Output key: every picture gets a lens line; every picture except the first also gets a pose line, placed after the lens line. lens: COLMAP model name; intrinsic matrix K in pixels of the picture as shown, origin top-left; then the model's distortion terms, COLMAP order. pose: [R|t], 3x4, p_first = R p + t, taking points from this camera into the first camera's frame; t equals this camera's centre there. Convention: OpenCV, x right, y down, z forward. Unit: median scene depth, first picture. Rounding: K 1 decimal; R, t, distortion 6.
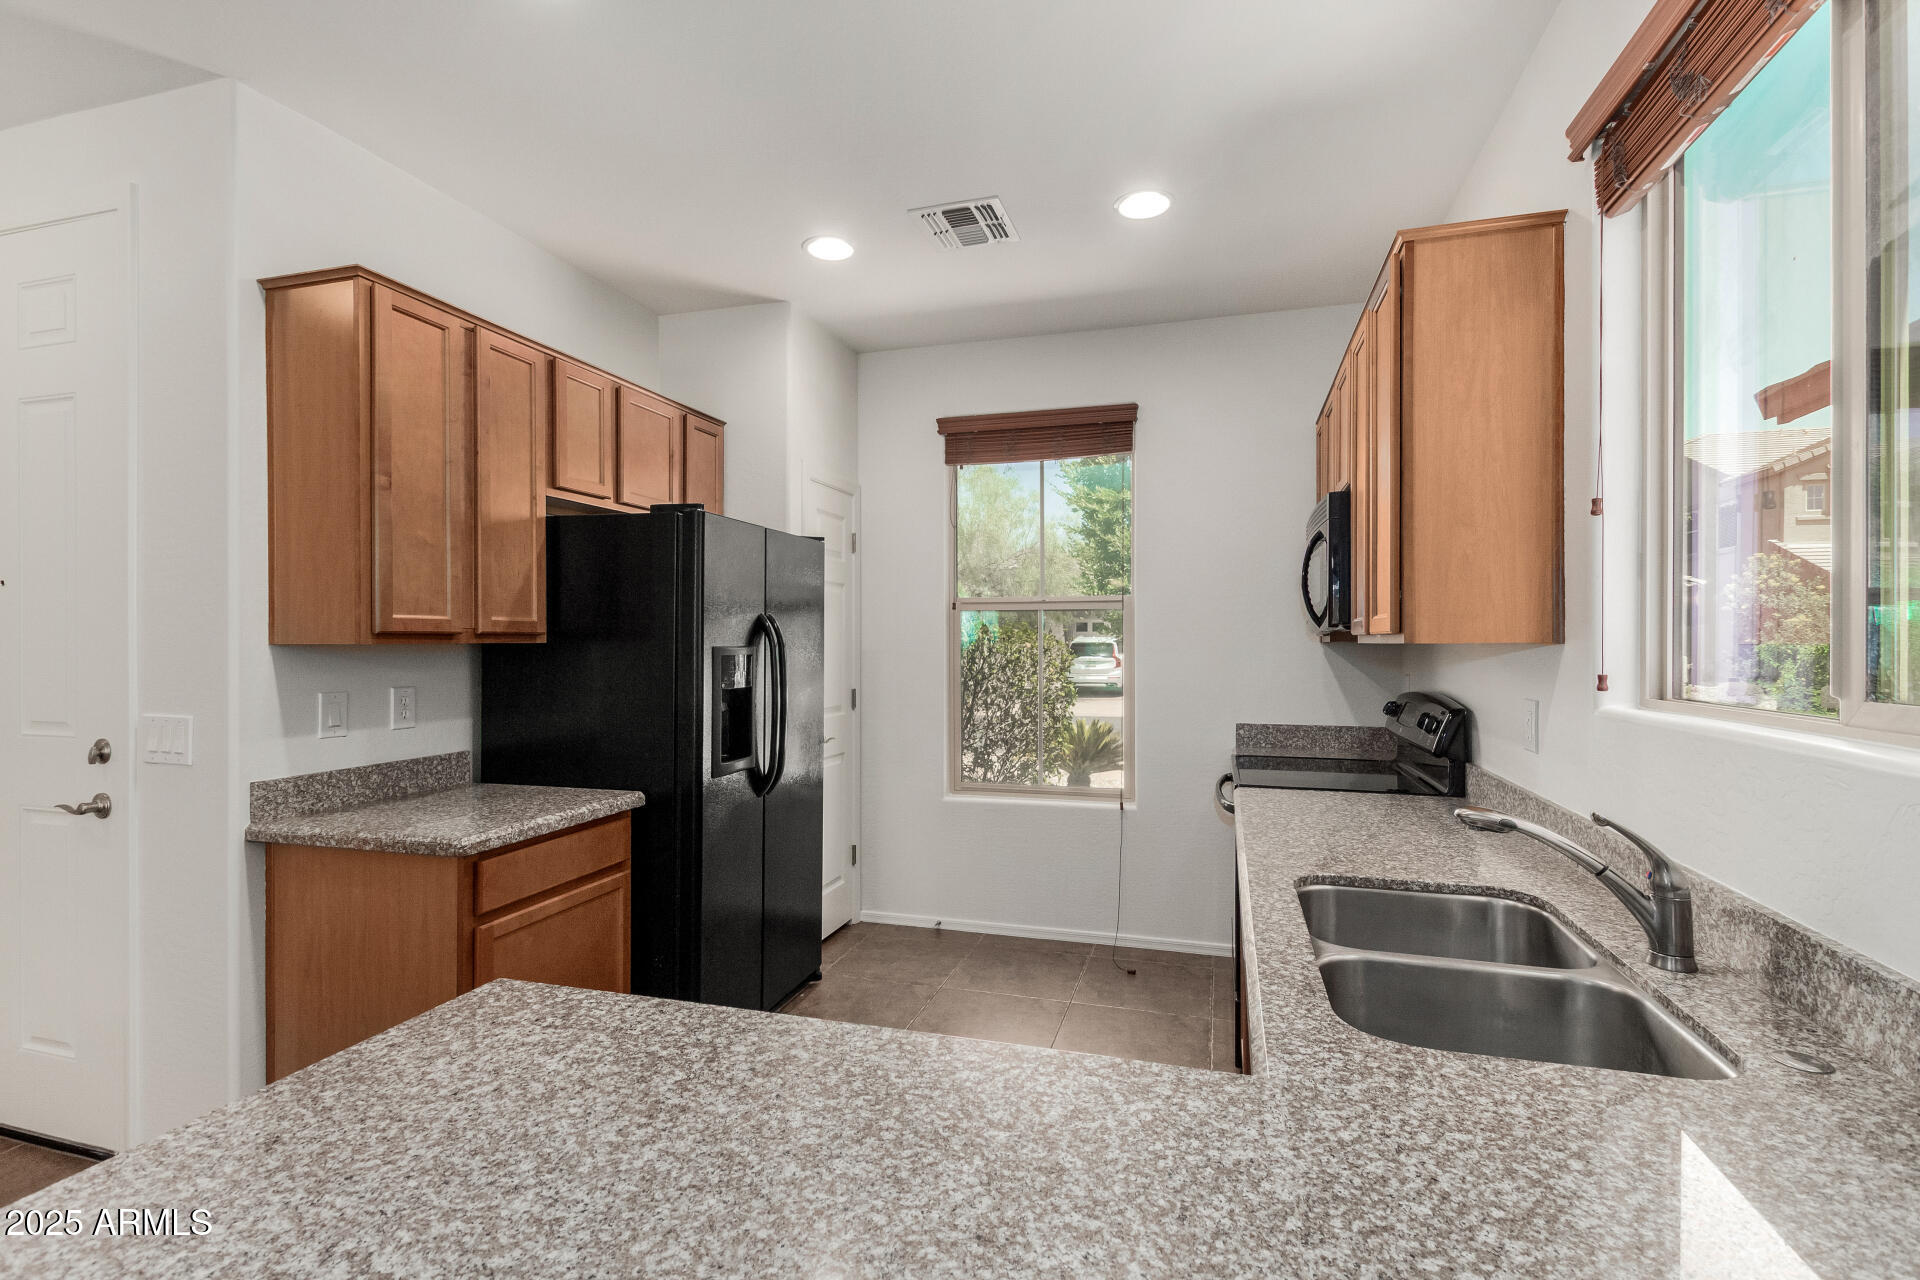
lens RADIAL K [[878.8, 0, 957.1], [0, 878.8, 641.2], [0, 0, 1]] dist [0.010584, -0.003706]
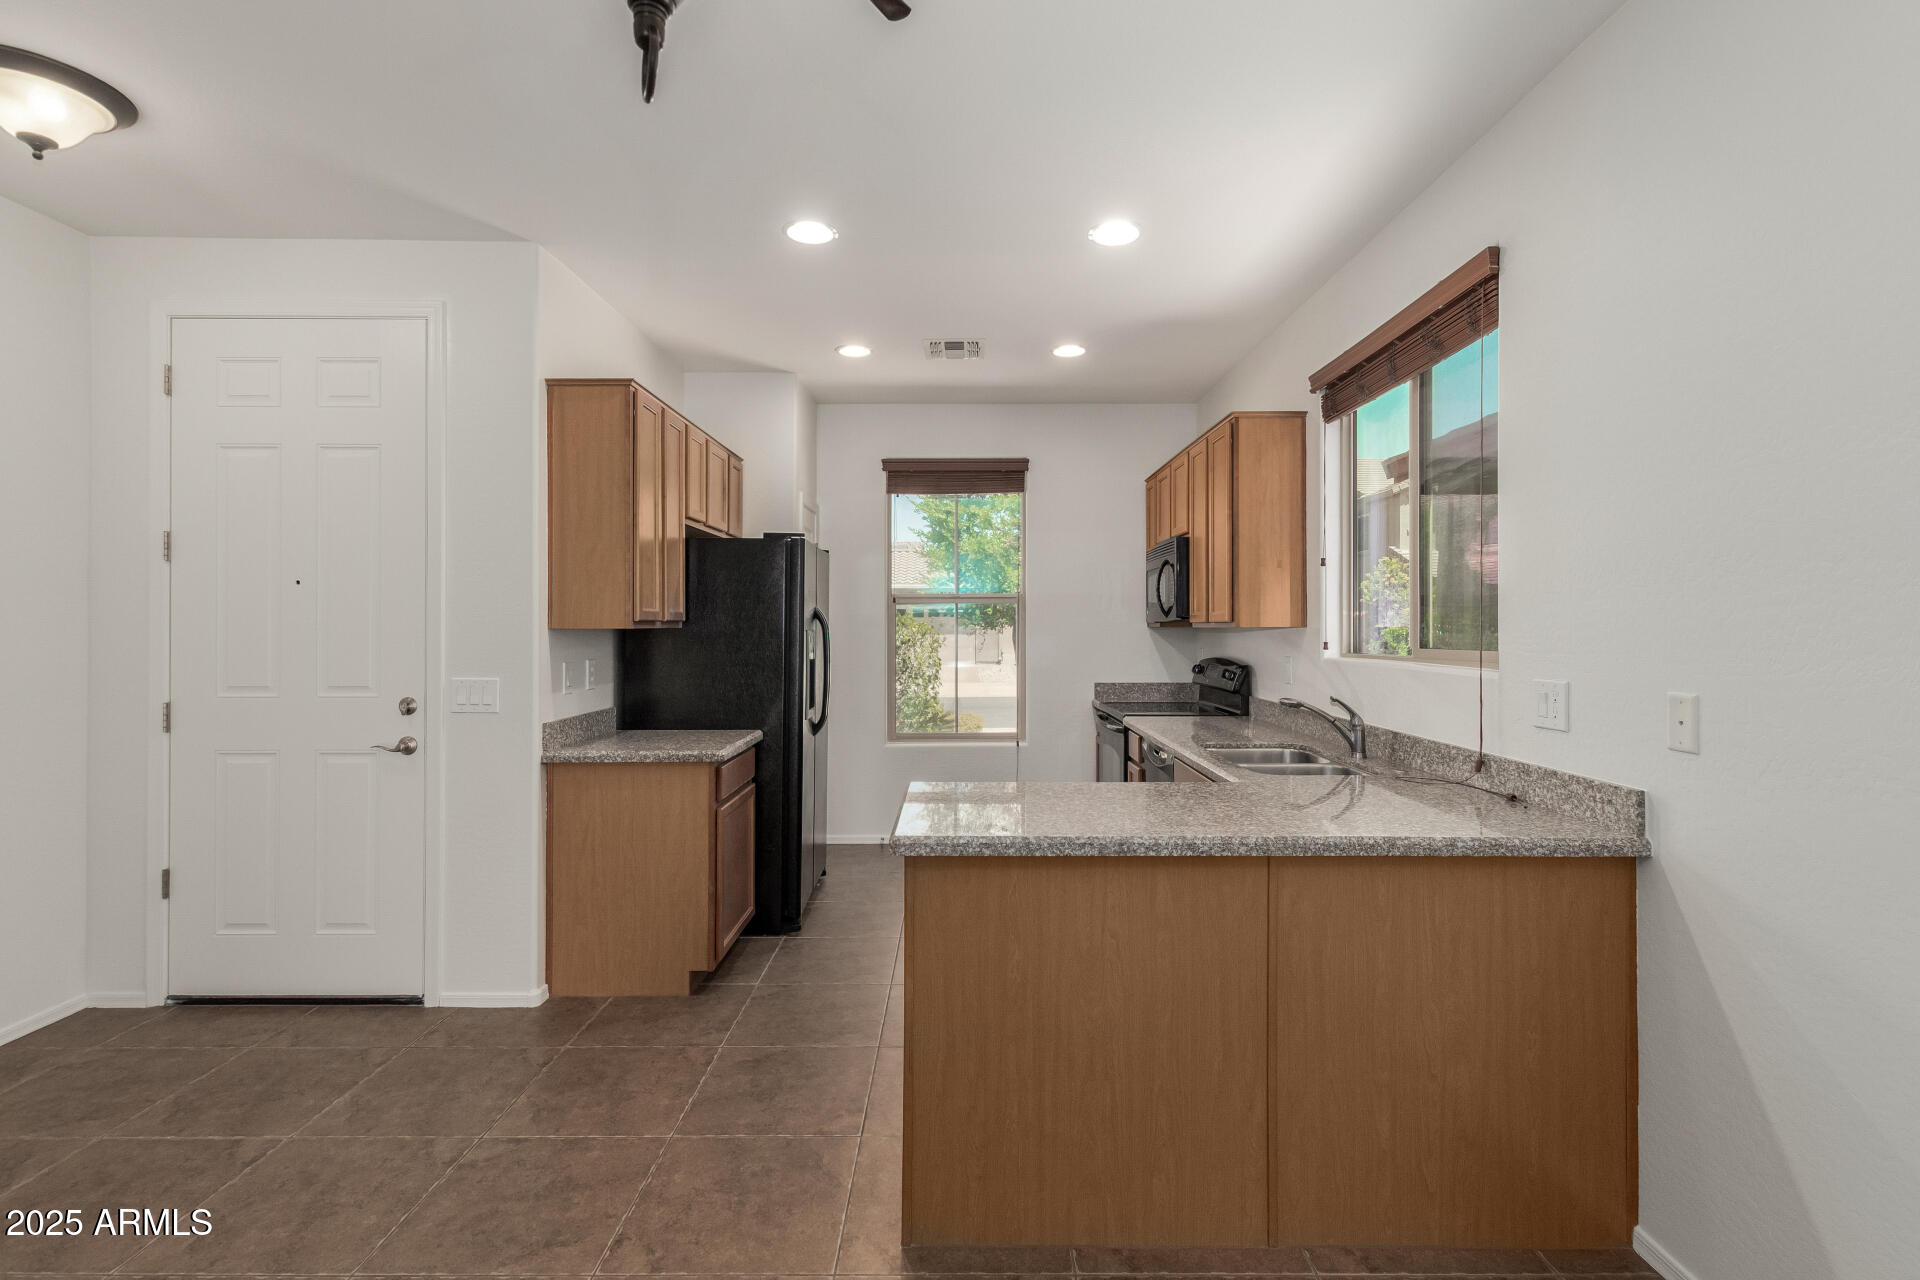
lens RADIAL K [[878.8, 0, 970.9], [0, 878.8, 627.2], [0, 0, 1]] dist [0.010584, -0.003706]
pose [[0.955791, -0.000388, 0.294045, -0.449325], [0.000150, 1.000000, 0.000829, -0.000160], [-0.294045, -0.000749, 0.955791, -0.489505]]
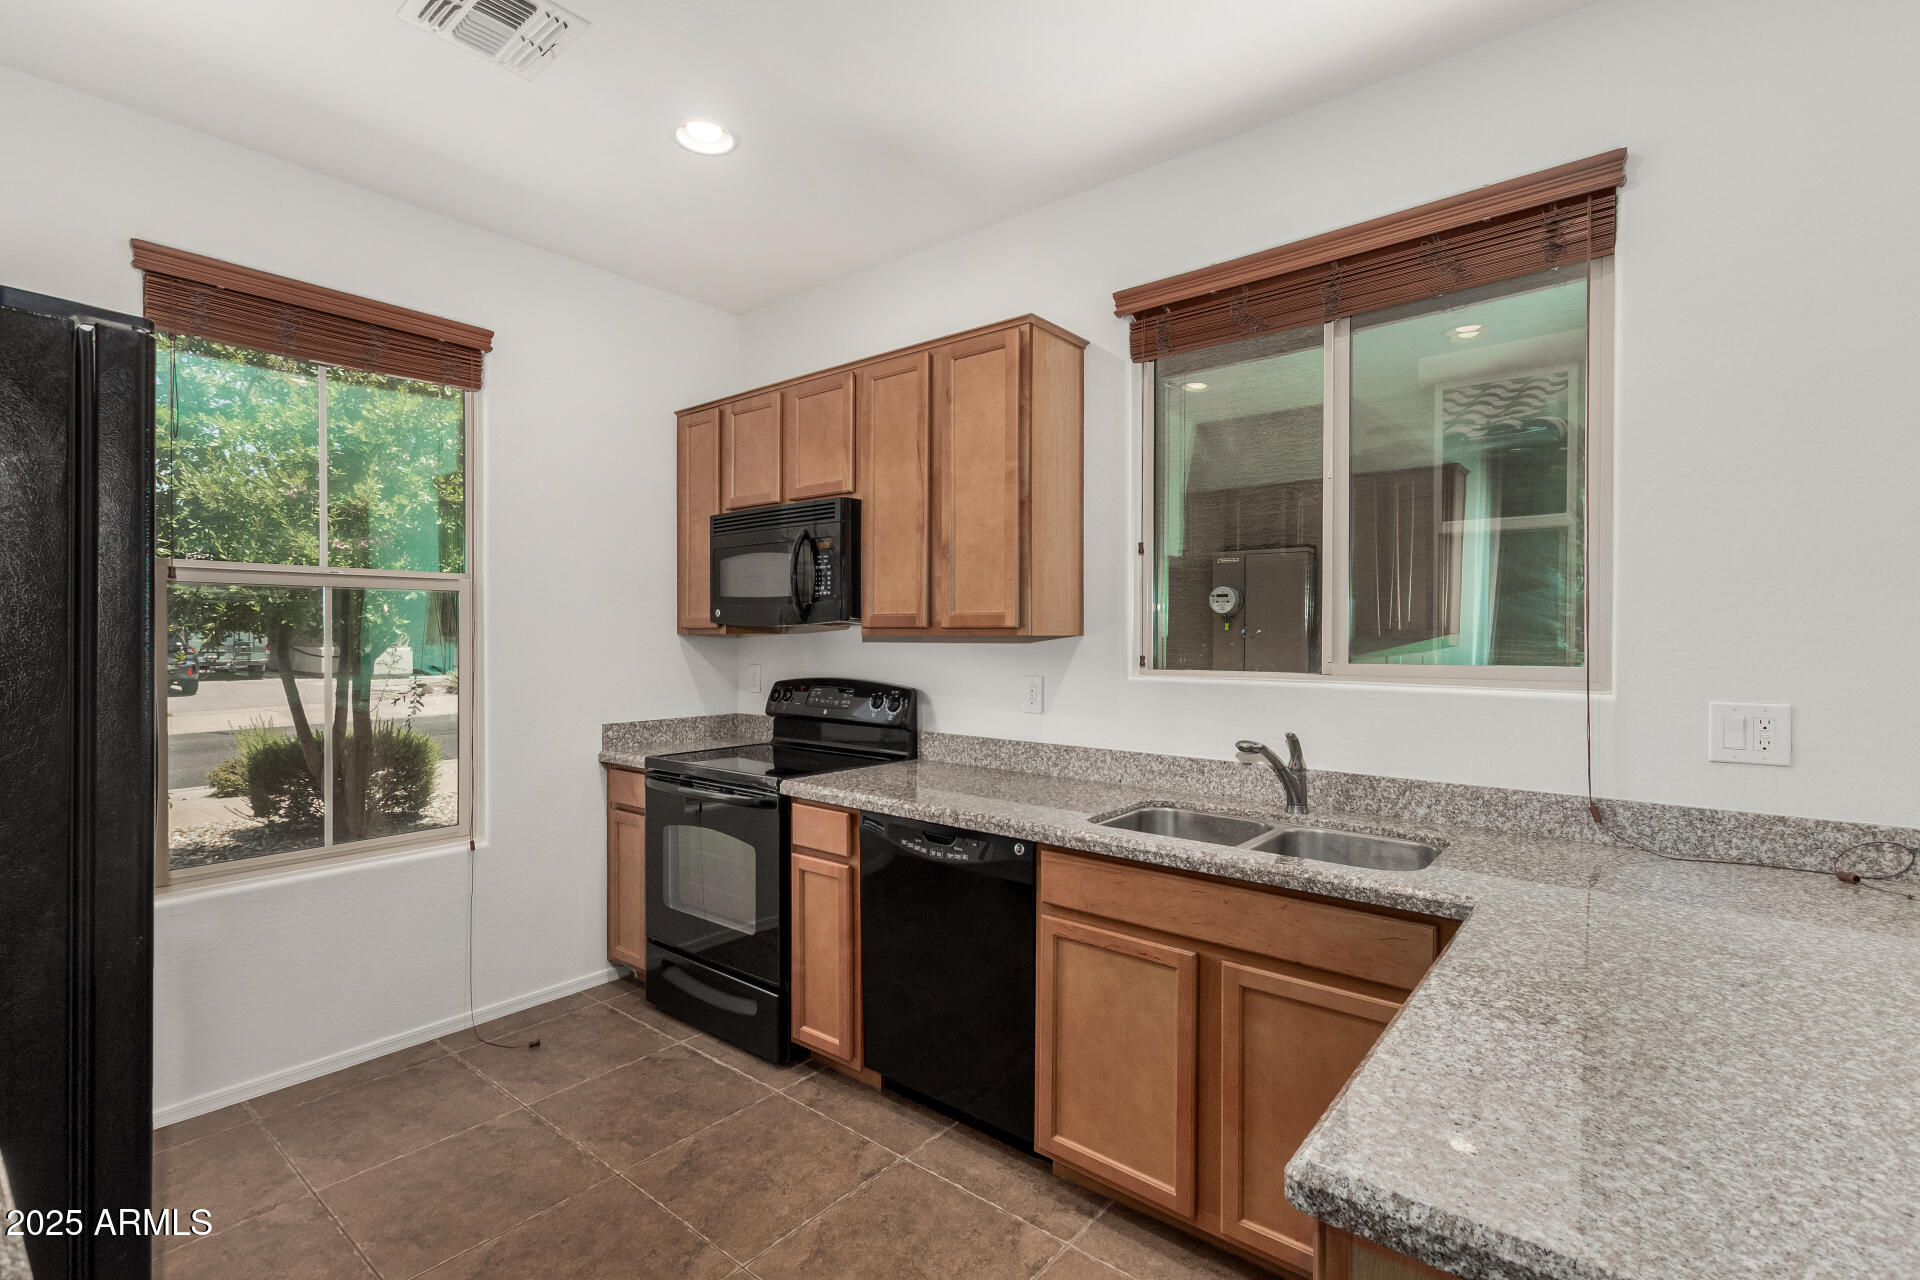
lens RADIAL K [[878.8, 0, 970.9], [0, 878.8, 637.1], [0, 0, 1]] dist [0.010584, -0.003706]
pose [[0.384815, -0.003779, 0.922986, -0.534376], [-0.002132, 0.999985, 0.004983, -0.002388], [-0.922991, -0.003885, 0.384801, 0.430650]]
